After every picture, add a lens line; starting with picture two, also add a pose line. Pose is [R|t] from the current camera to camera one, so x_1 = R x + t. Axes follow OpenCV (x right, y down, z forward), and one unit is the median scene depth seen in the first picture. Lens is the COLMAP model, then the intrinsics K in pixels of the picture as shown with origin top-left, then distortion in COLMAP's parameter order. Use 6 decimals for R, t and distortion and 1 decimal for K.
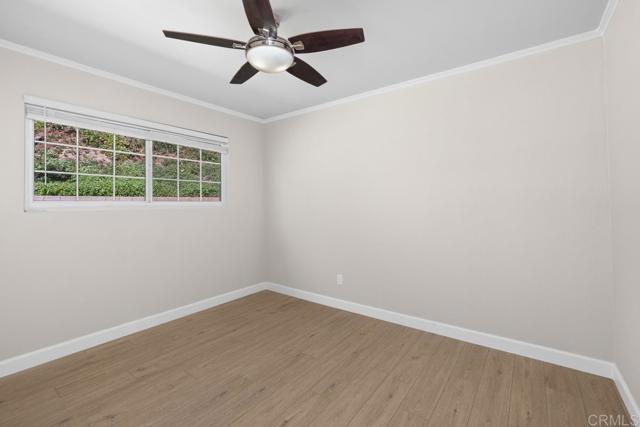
lens RADIAL K [[277.6, 0, 322.1], [0, 277.6, 203.5], [0, 0, 1]] dist [-0.004180, -0.000480]
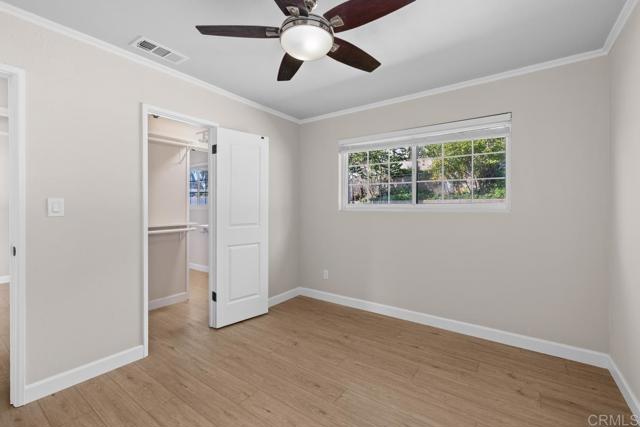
lens RADIAL K [[277.6, 0, 322.1], [0, 277.6, 203.5], [0, 0, 1]] dist [-0.004180, -0.000480]
pose [[0.010846, -0.009065, -0.999900, 0.584563], [-0.002055, 0.999957, -0.009088, 0.007244], [0.999939, 0.002153, 0.010827, 0.847129]]
